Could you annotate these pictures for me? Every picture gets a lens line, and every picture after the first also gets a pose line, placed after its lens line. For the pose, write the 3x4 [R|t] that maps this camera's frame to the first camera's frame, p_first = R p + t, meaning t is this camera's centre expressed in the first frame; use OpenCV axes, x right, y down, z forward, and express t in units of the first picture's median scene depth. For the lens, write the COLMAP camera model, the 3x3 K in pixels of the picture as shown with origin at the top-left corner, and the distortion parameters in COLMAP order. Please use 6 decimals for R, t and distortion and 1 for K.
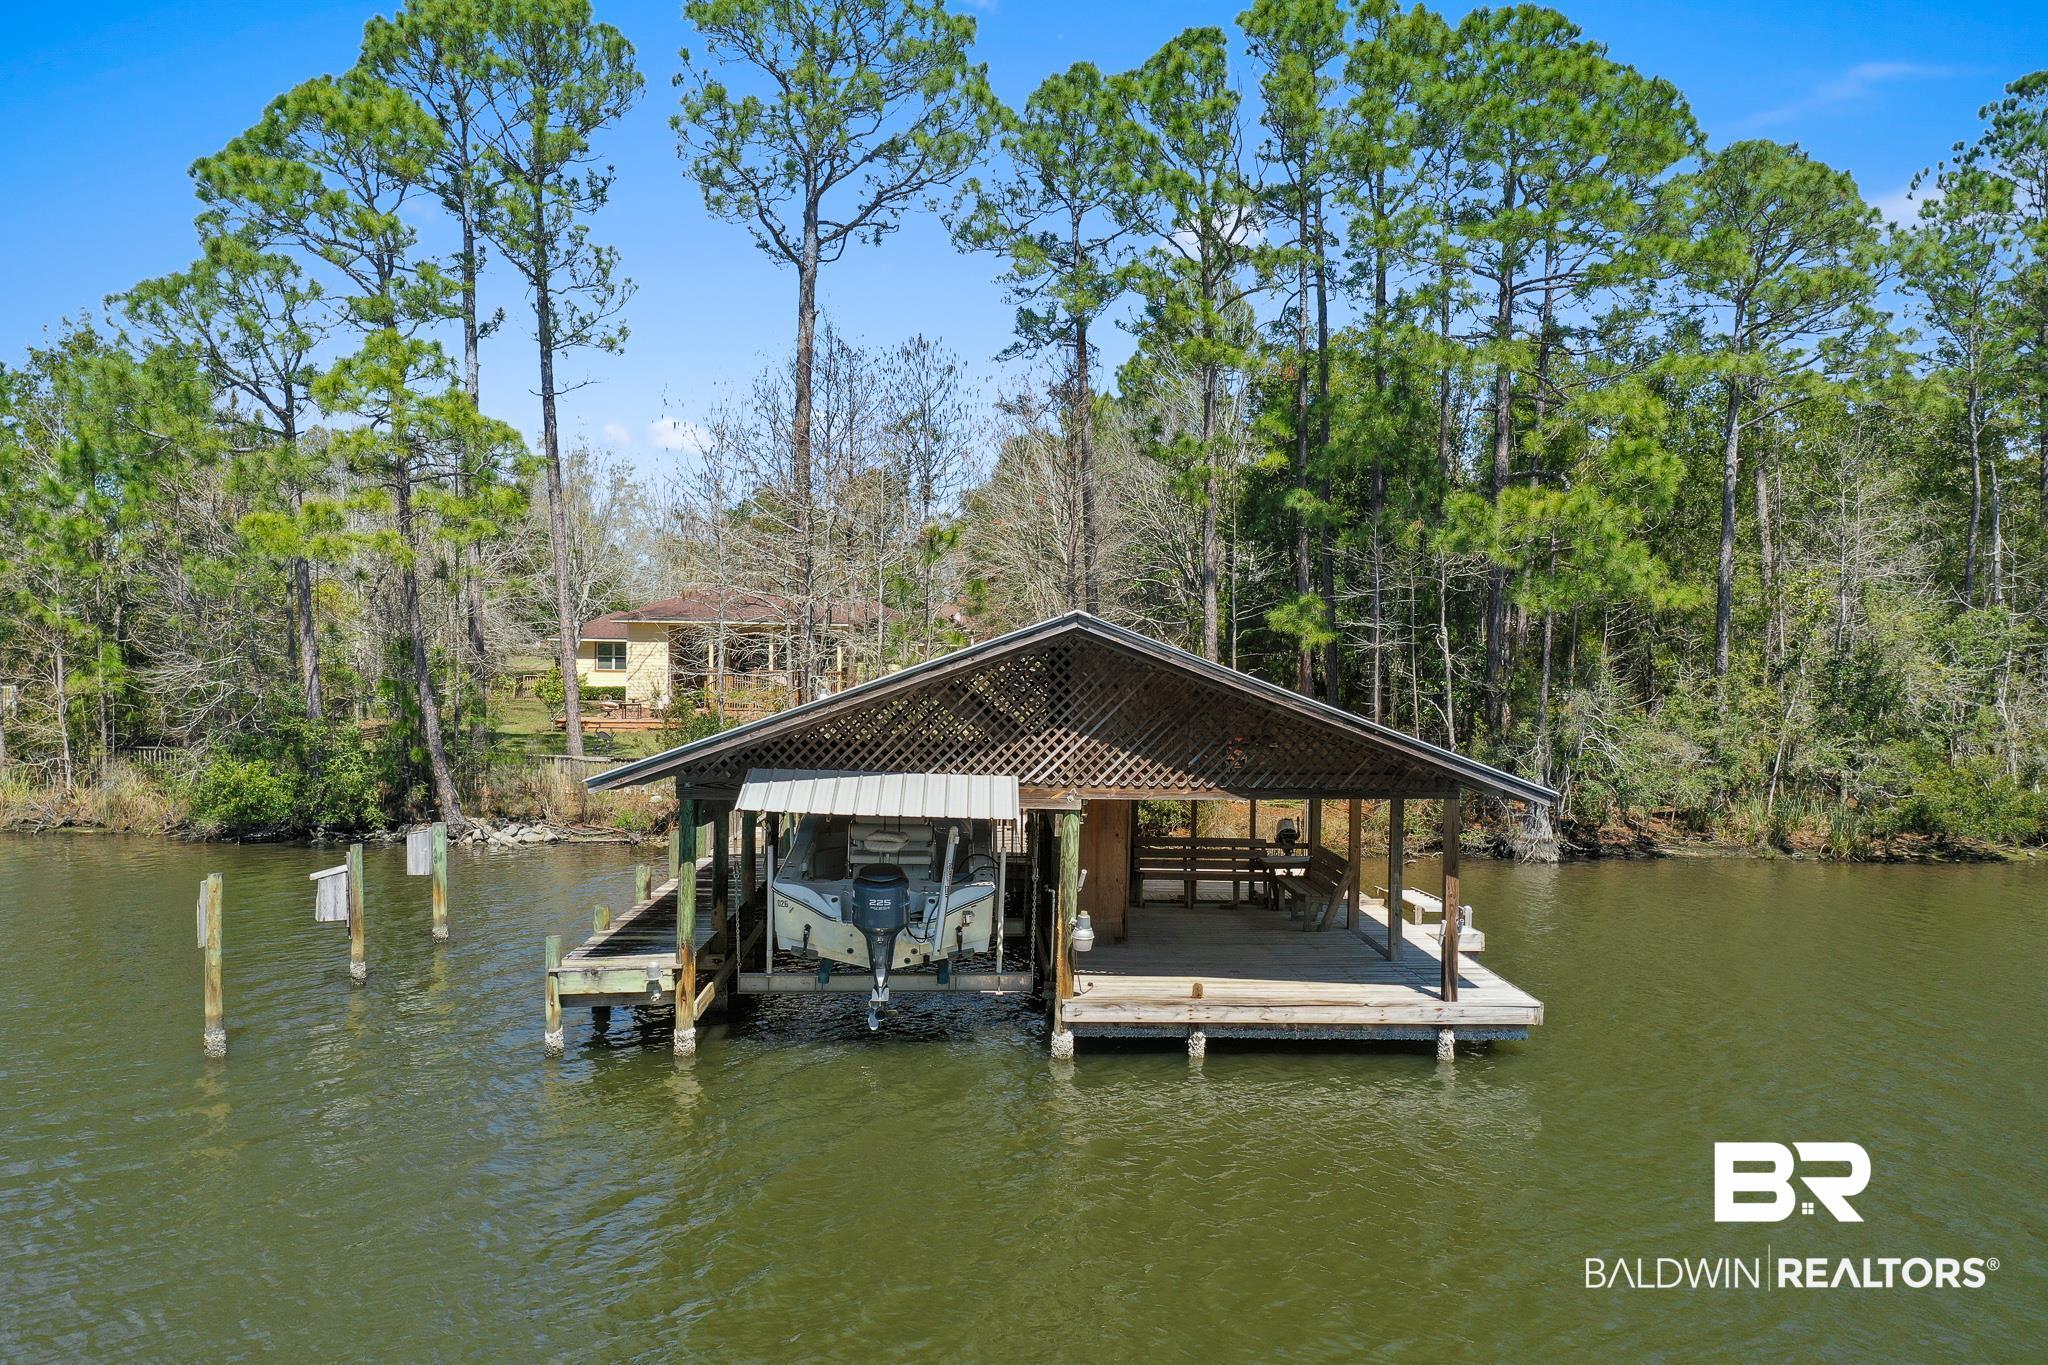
lens RADIAL K [[1635.9, 0, 1020.3], [0, 1635.9, 679.8], [0, 0, 1]] dist [-0.000479, 0.005075]
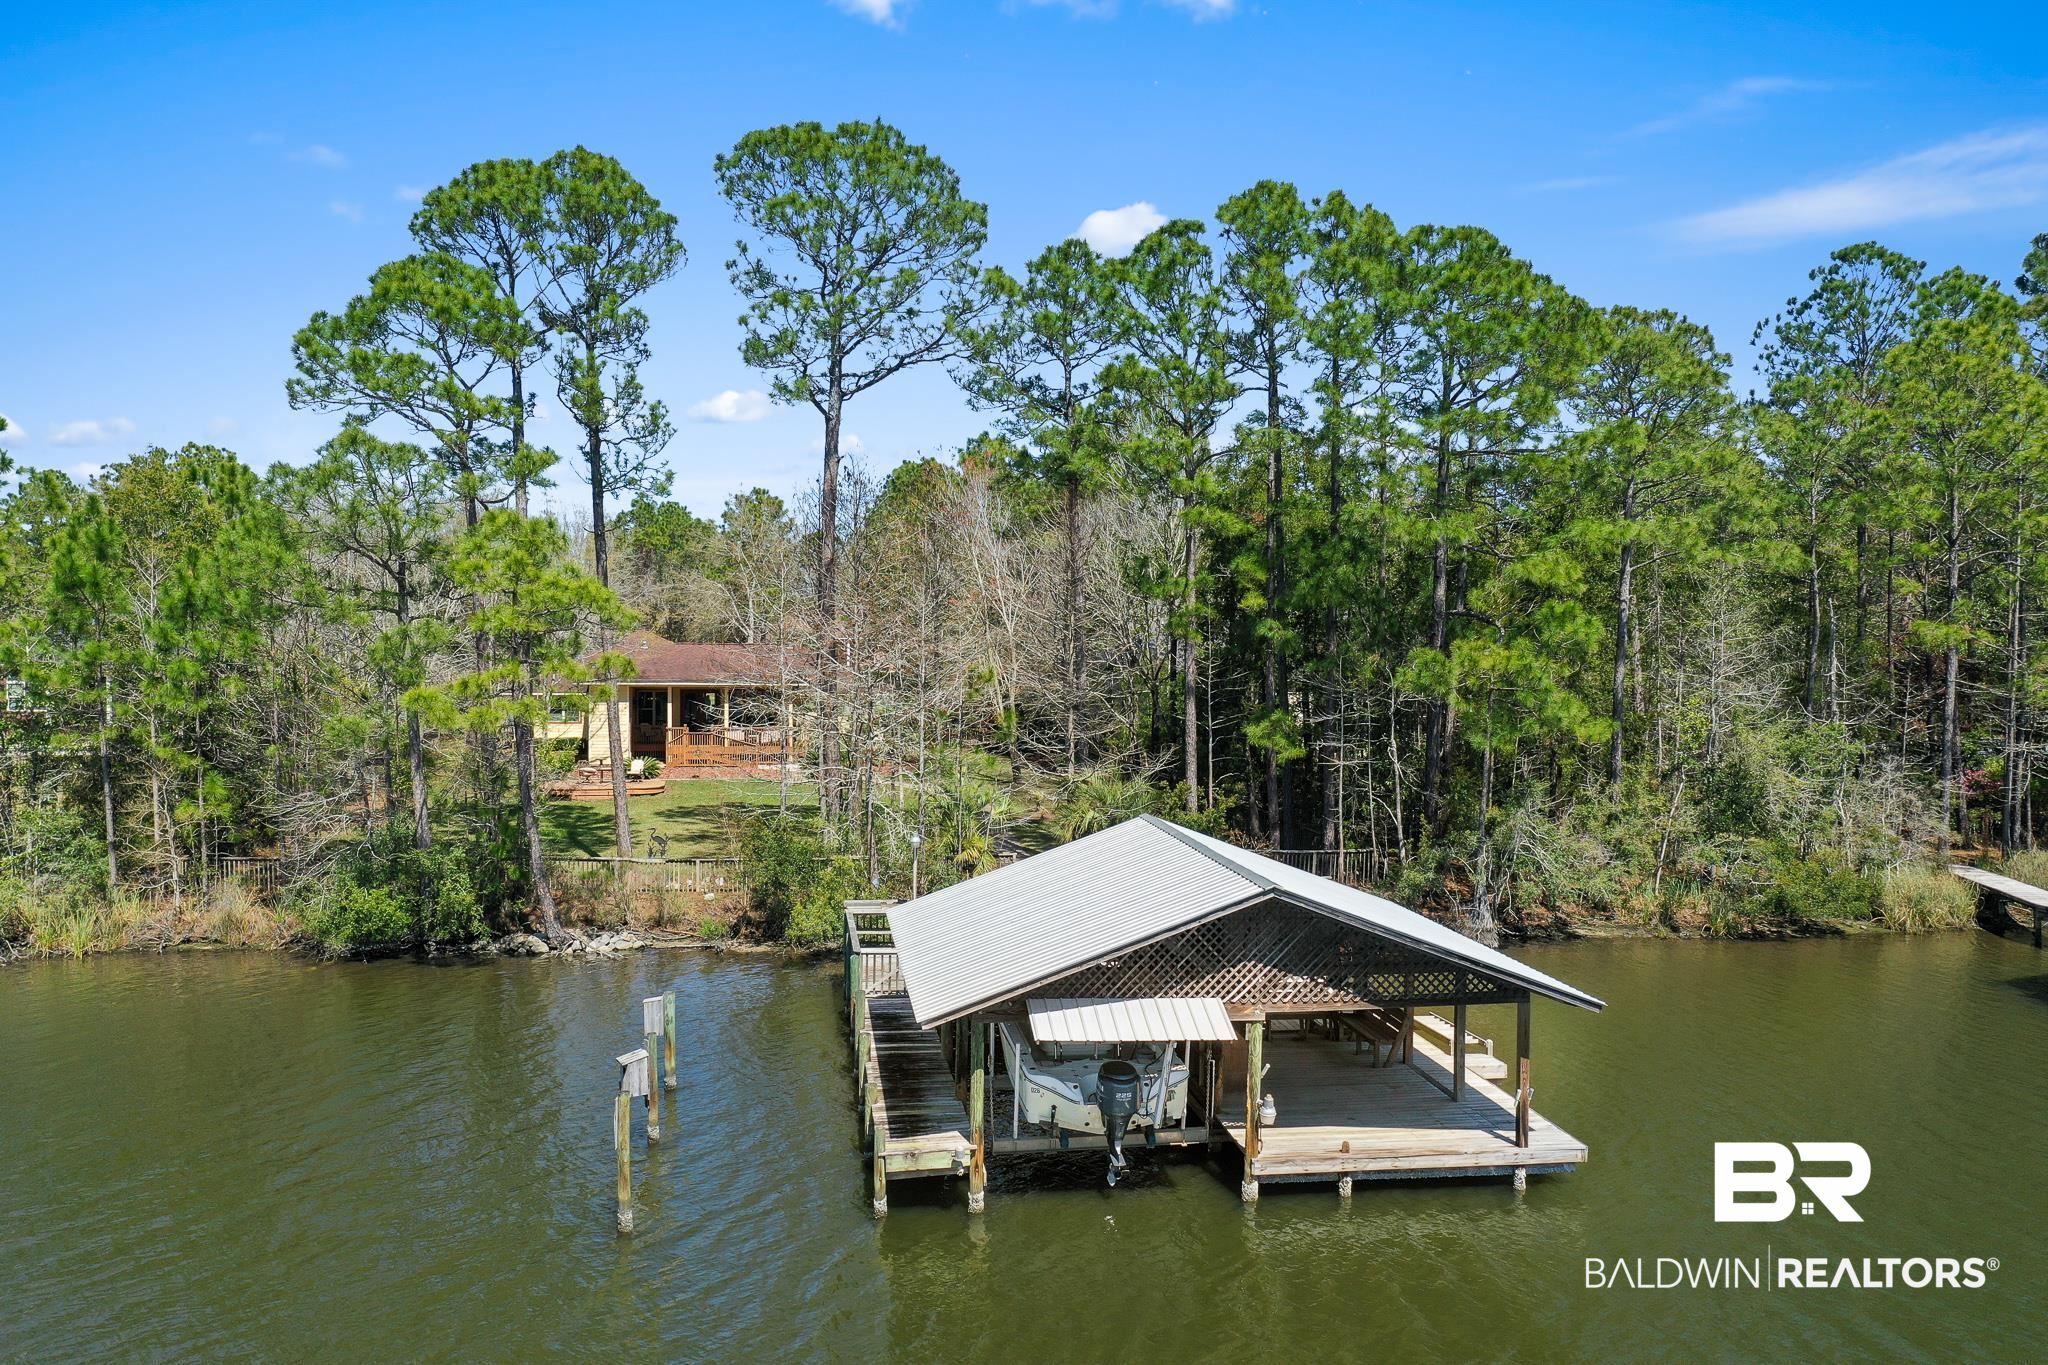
lens RADIAL K [[1635.9, 0, 1020.3], [0, 1635.9, 679.8], [0, 0, 1]] dist [-0.000479, 0.005075]
pose [[0.993994, -0.009144, 0.109048, -0.155542], [0.006730, 0.999725, 0.022479, -0.117942], [-0.109223, -0.021610, 0.993782, -0.163237]]
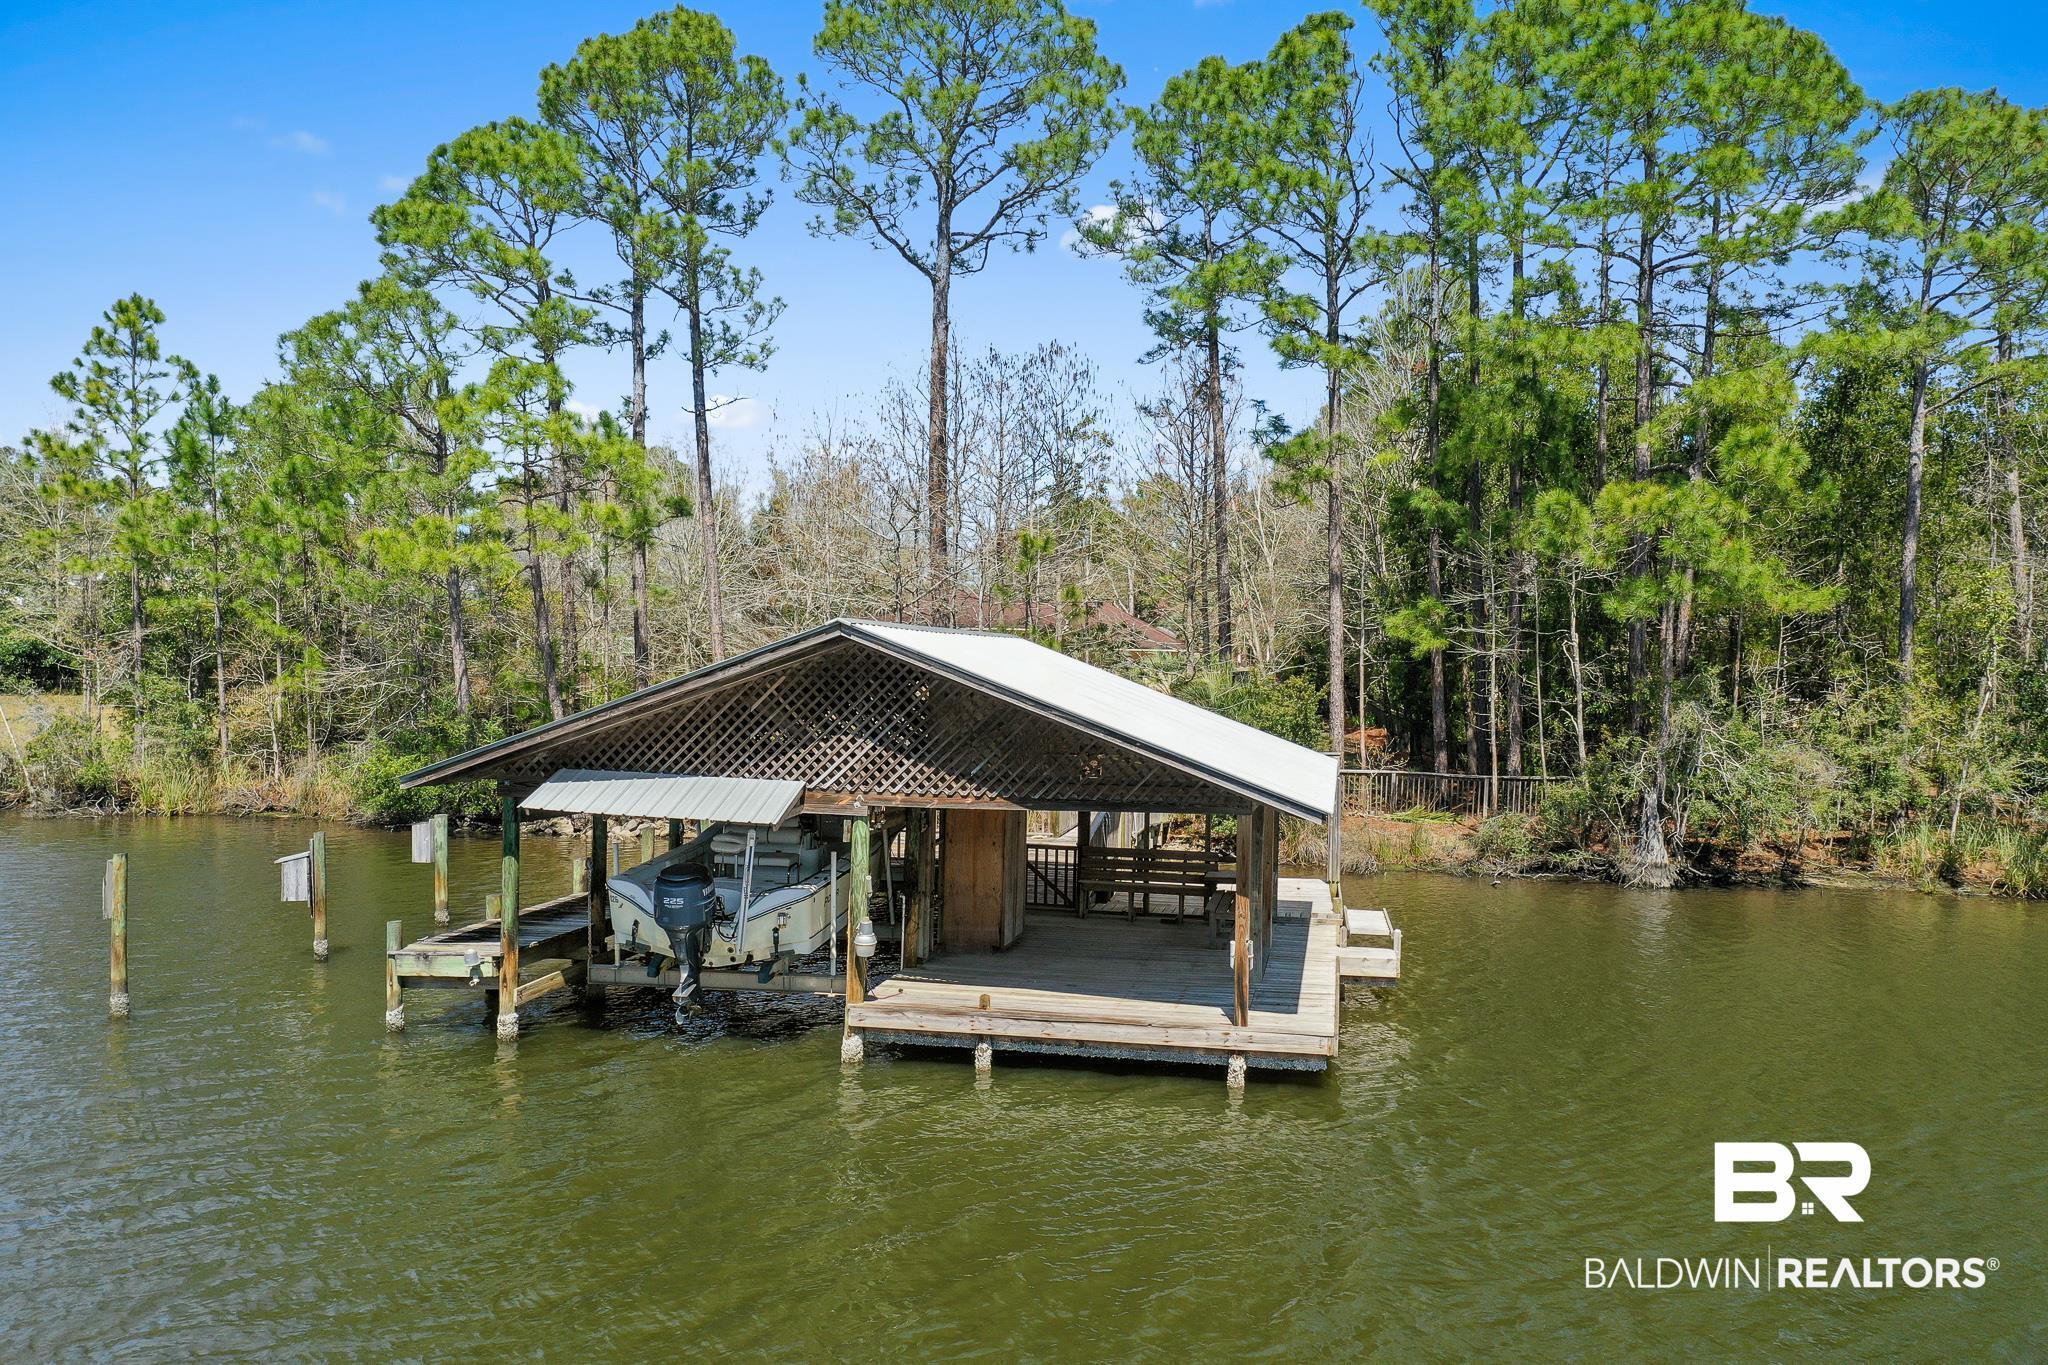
lens RADIAL K [[1649.5, 0, 1022.7], [0, 1649.5, 674.3], [0, 0, 1]] dist [-0.000325, 0.001482]
pose [[0.976575, 0.005949, -0.215094, 0.173661], [-0.007290, 0.999959, -0.005441, -0.001409], [0.215053, 0.006881, 0.976578, 0.014392]]
